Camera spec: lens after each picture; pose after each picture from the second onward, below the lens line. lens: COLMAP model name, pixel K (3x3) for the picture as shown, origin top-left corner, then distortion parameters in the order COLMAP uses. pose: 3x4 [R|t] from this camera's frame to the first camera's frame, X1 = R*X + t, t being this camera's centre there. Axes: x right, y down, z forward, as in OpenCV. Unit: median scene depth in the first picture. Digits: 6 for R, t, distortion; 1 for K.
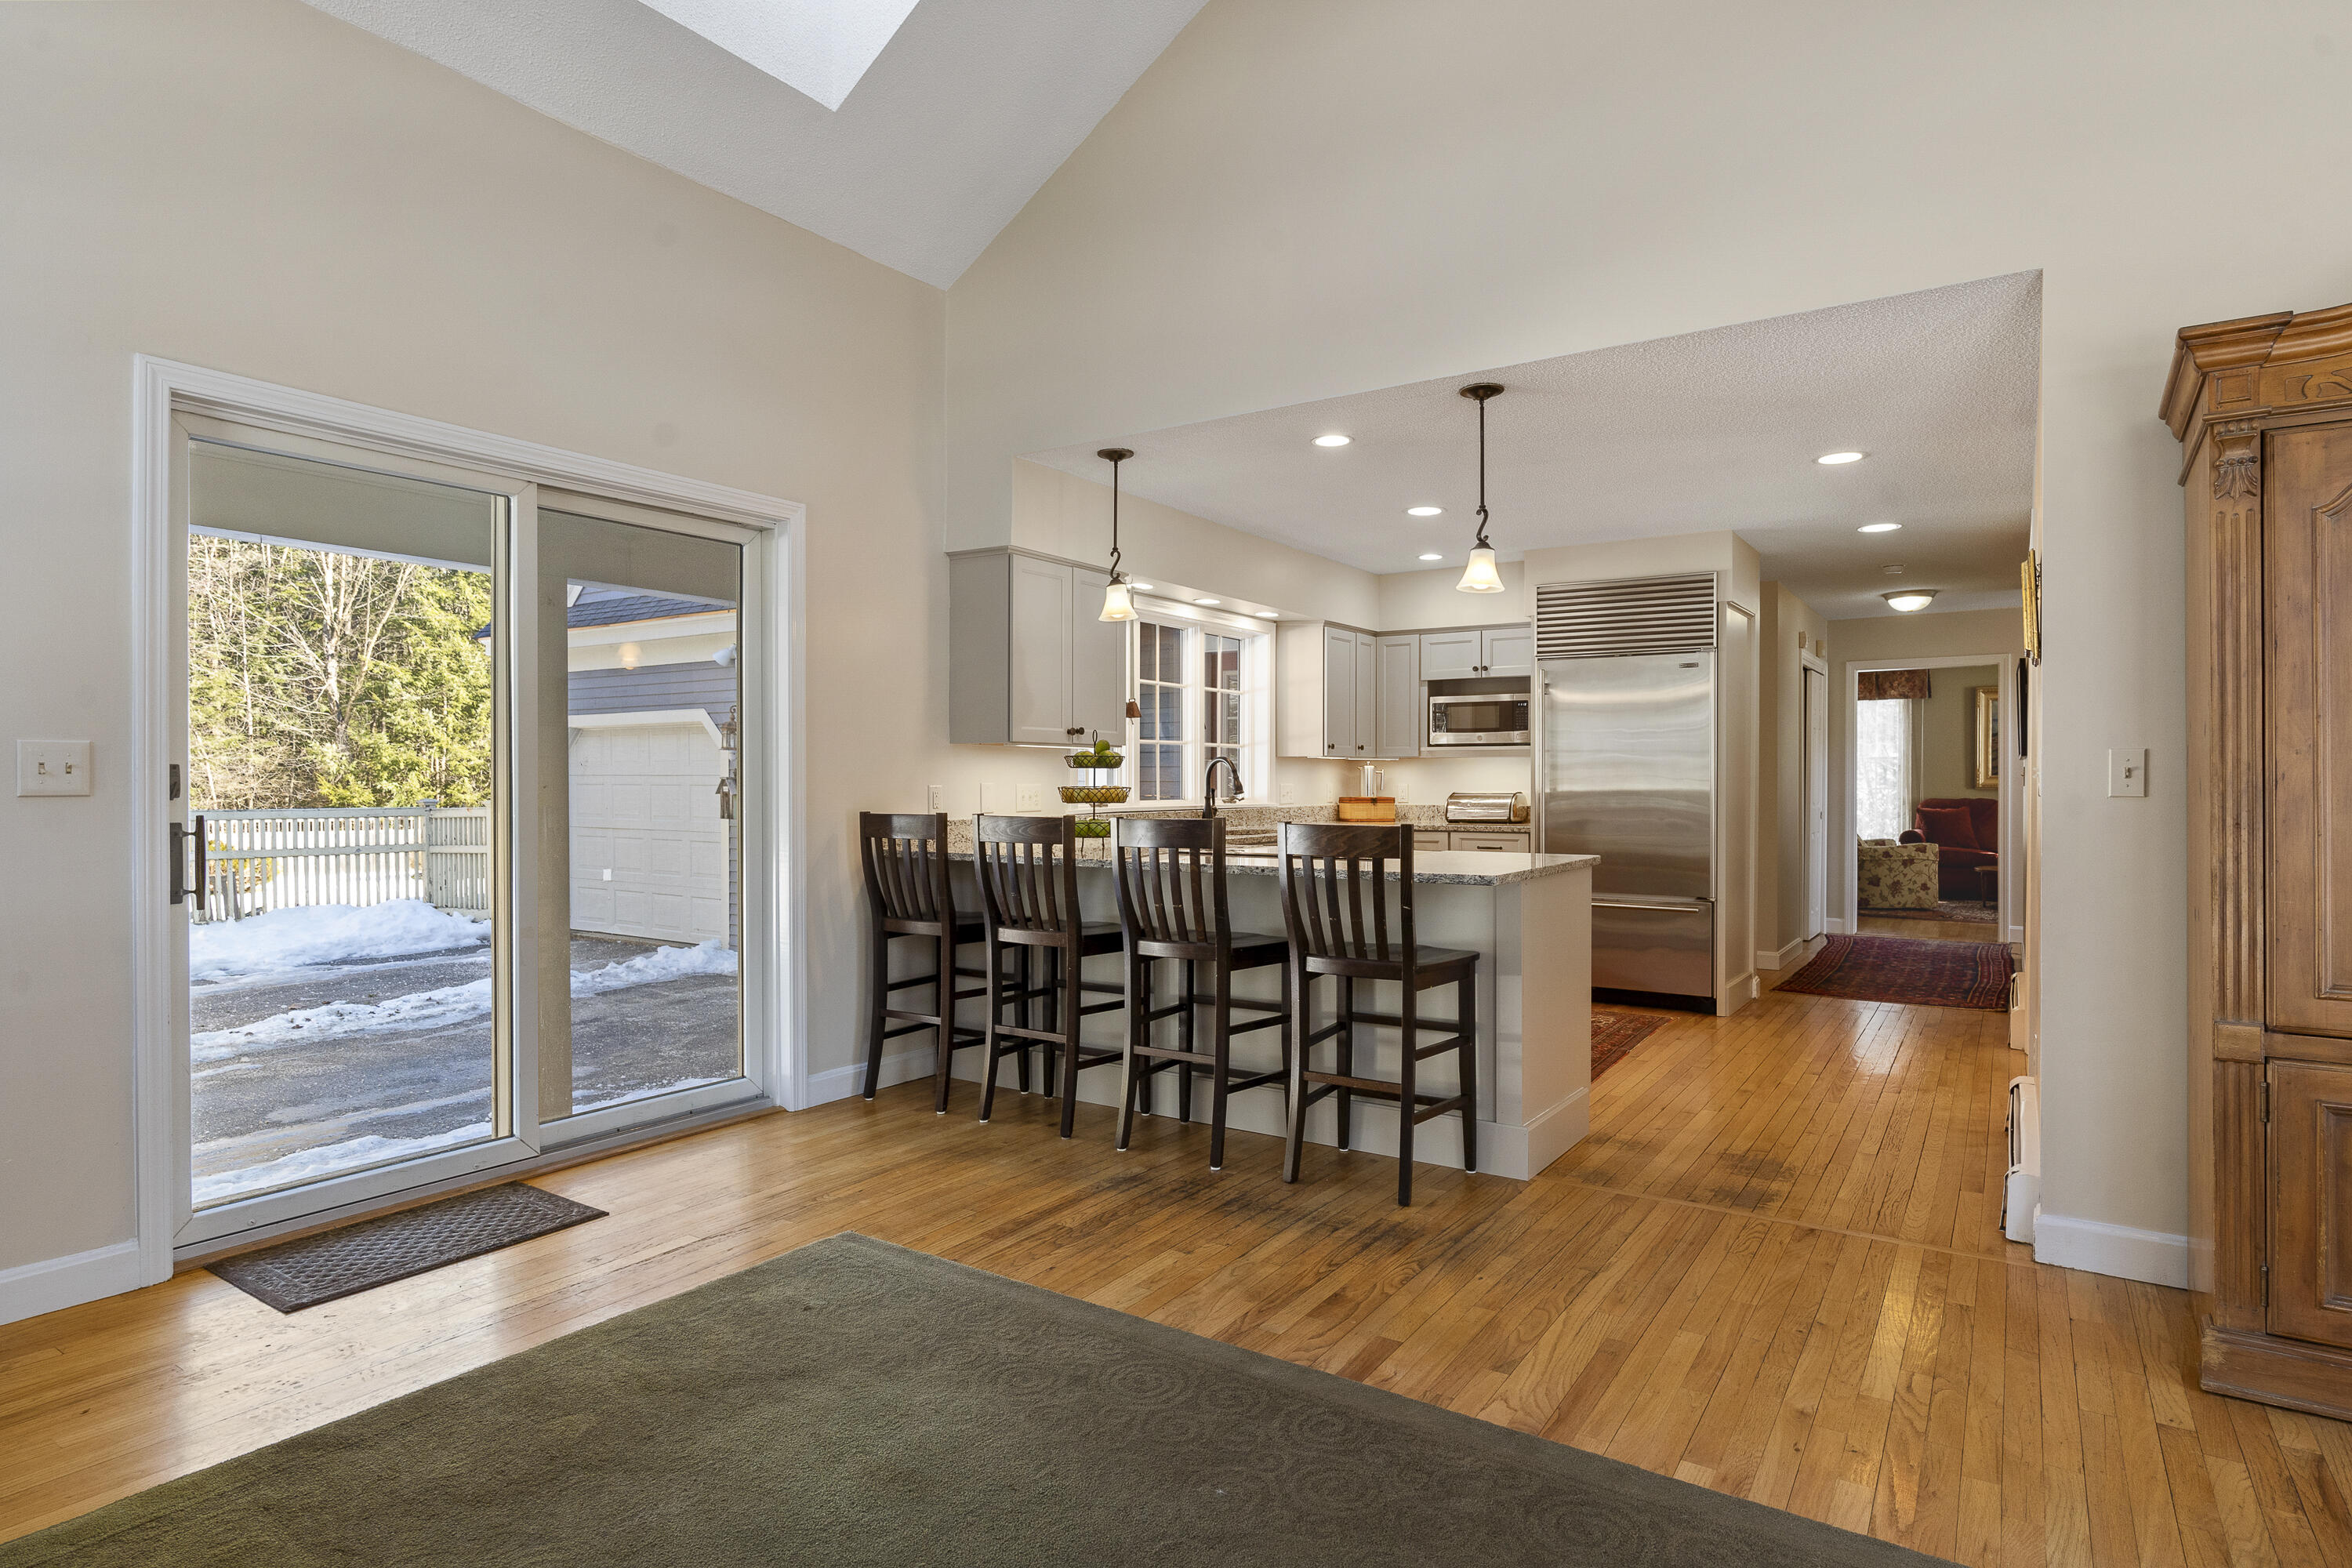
lens RADIAL K [[1243.5, 0, 1178.2], [0, 1243.5, 781.6], [0, 0, 1]] dist [-0.000890, 0.000040]
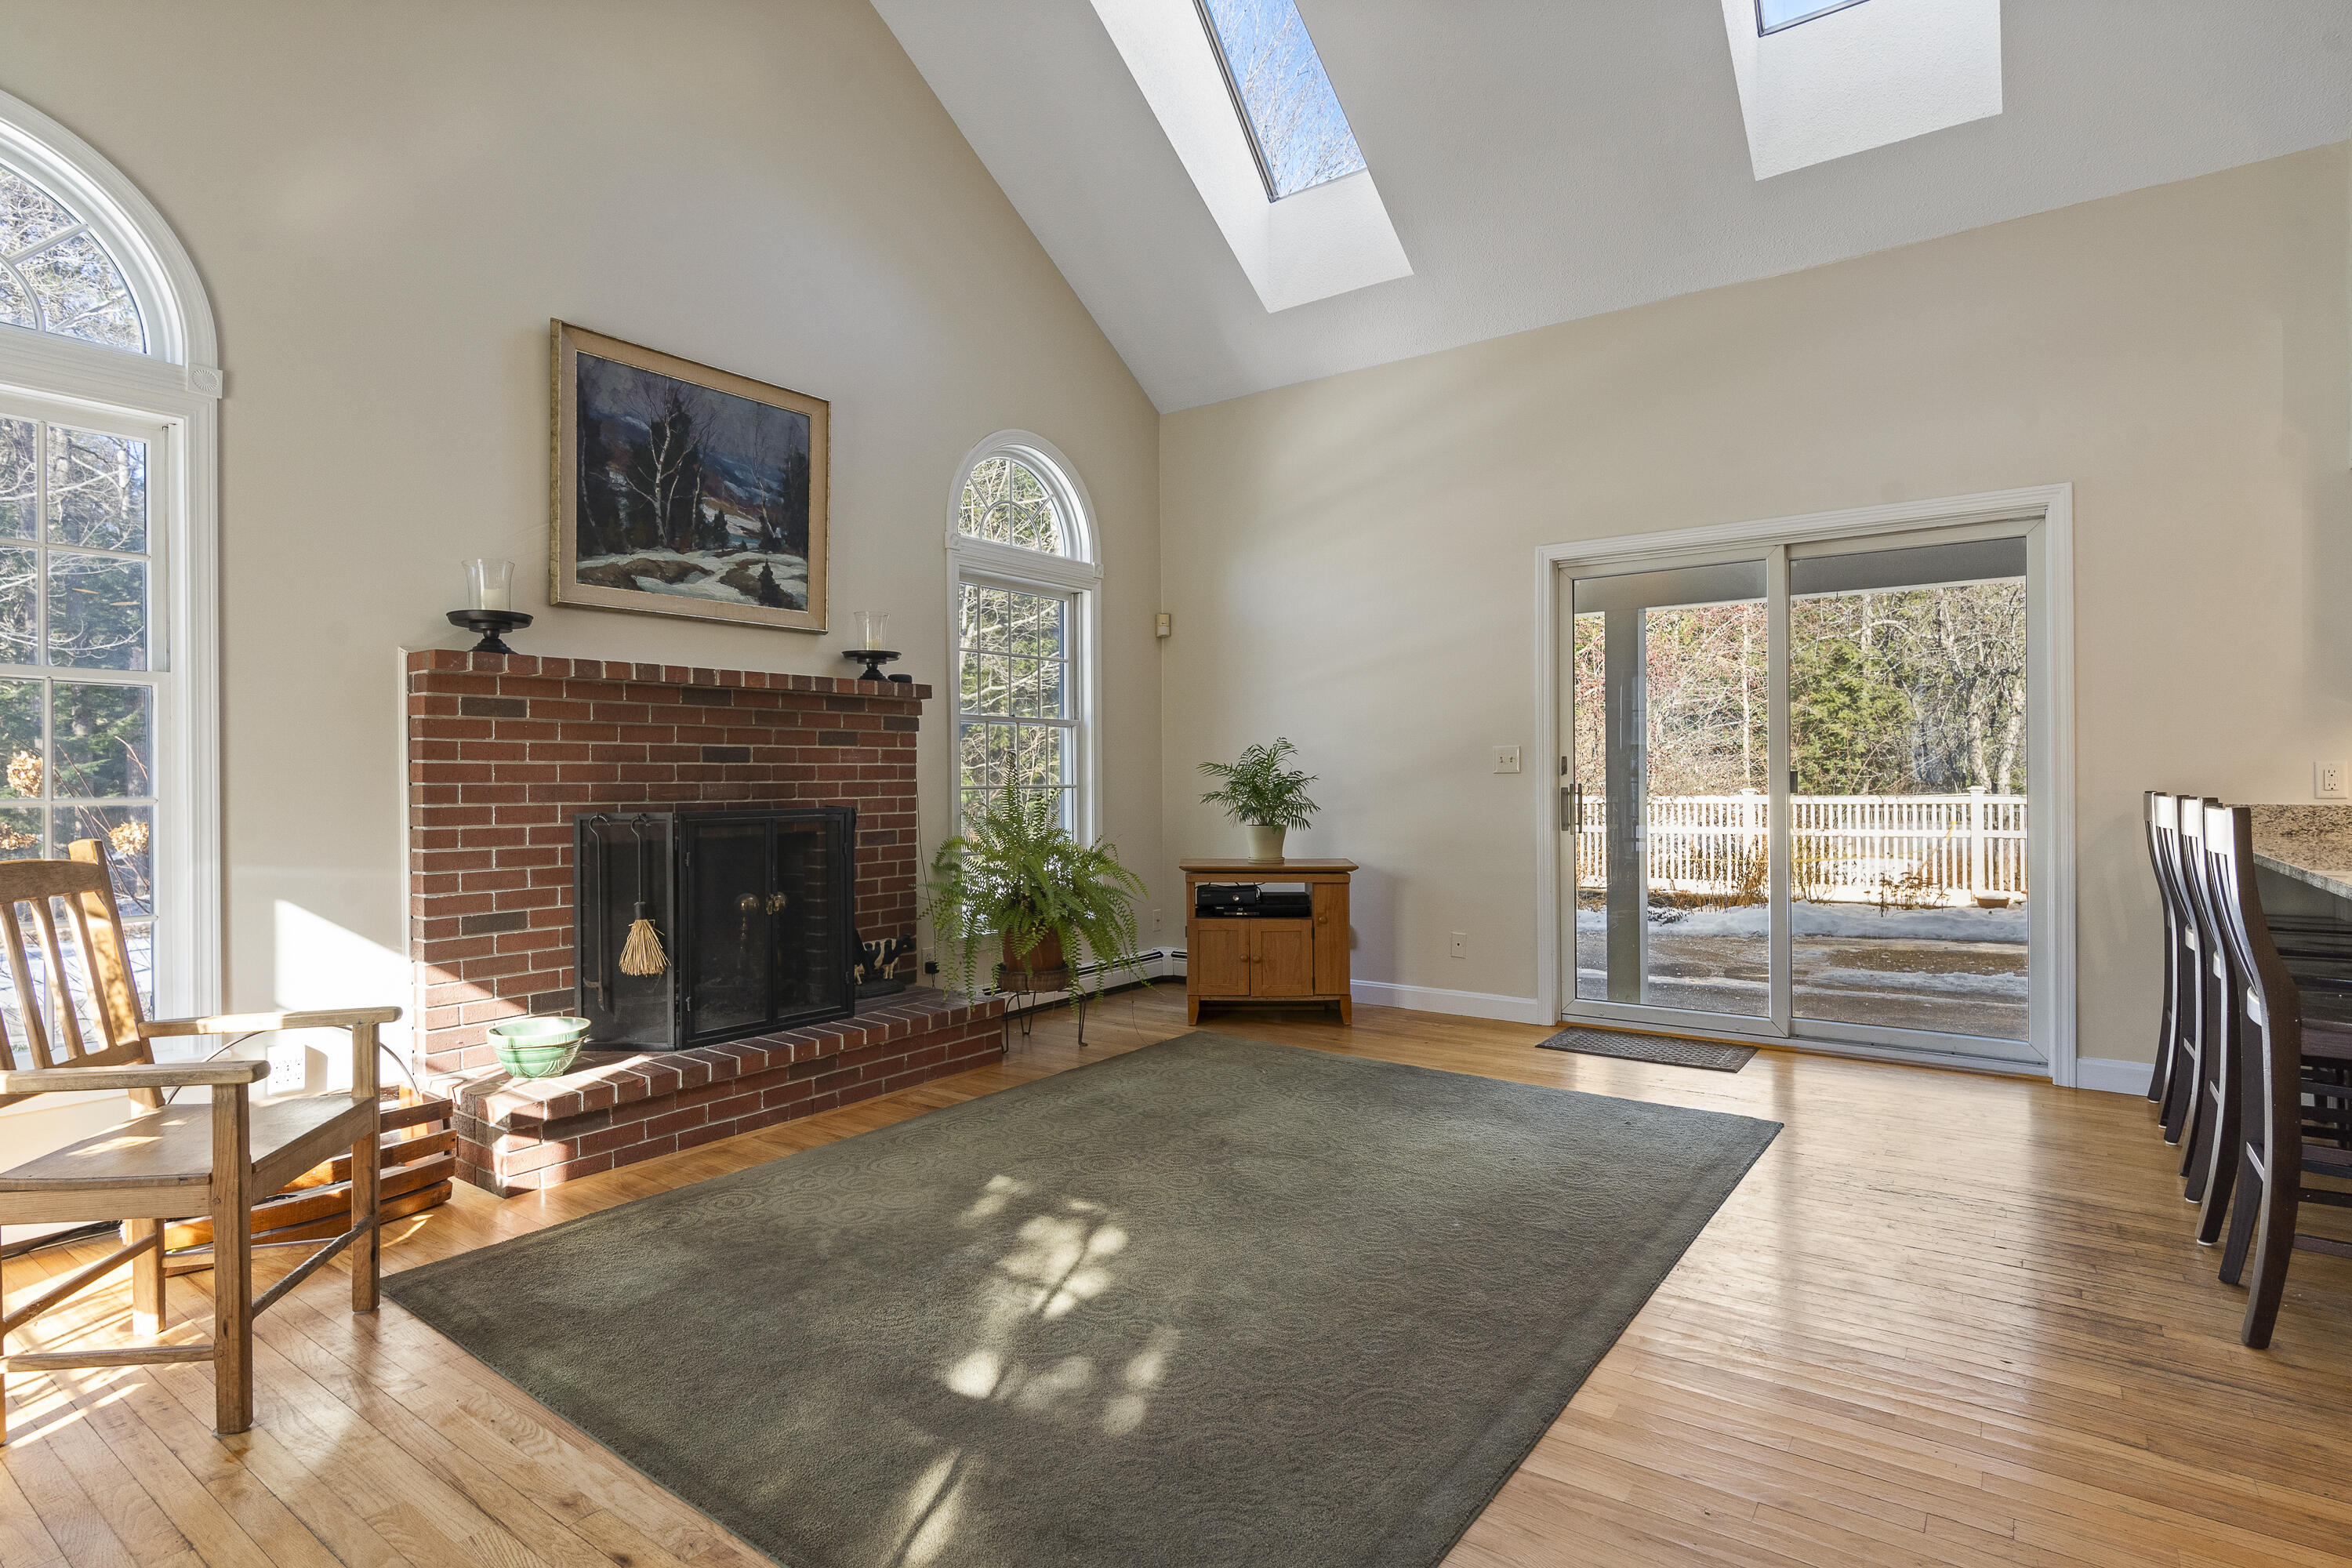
lens RADIAL K [[1169.2, 0, 1166.8], [0, 1169.2, 782.6], [0, 0, 1]] dist [-0.040859, -0.000255]
pose [[-0.050383, 0.000195, -0.998730, 0.925389], [0.004906, 0.999988, -0.000052, 0.021746], [0.998718, -0.004903, -0.050383, 0.462157]]
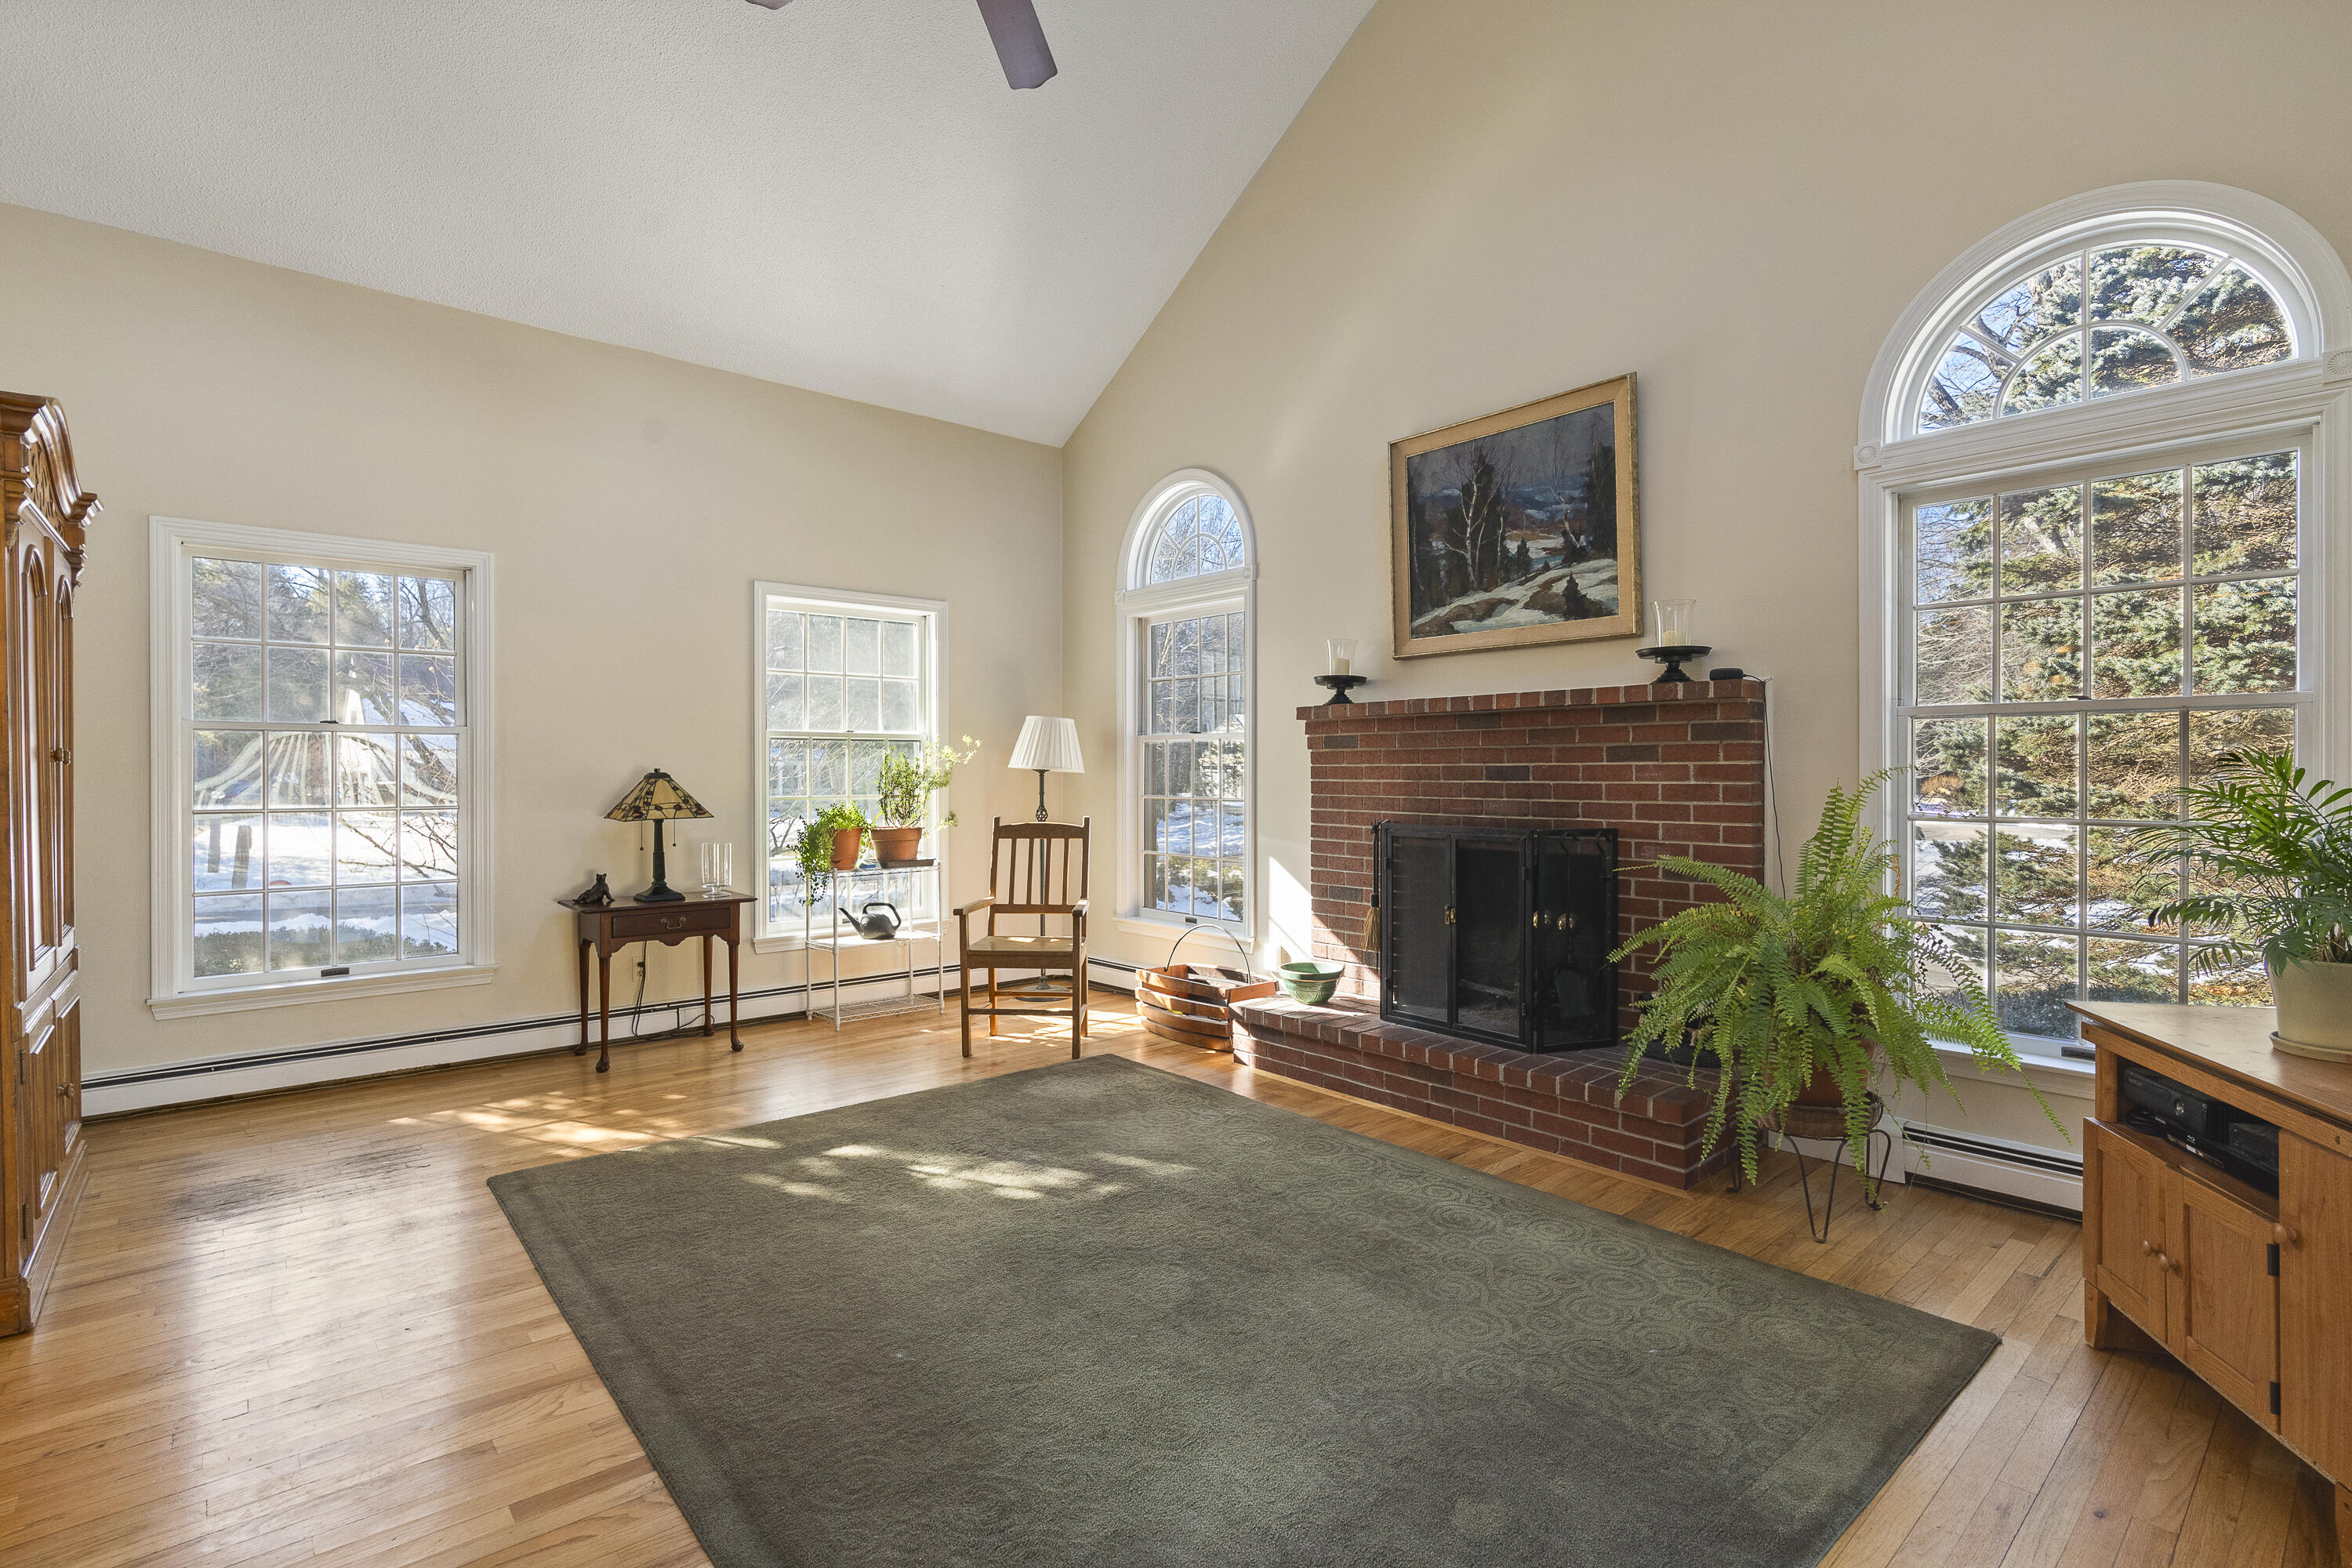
lens RADIAL K [[1081.6, 0, 1163.9], [0, 1081.6, 776.4], [0, 0, 1]] dist [-0.001820, 0.000154]
pose [[-0.962300, -0.014368, 0.271610, -0.294635], [-0.015498, 0.999878, -0.002017, 0.000725], [-0.271548, -0.006150, -0.962405, 1.235695]]
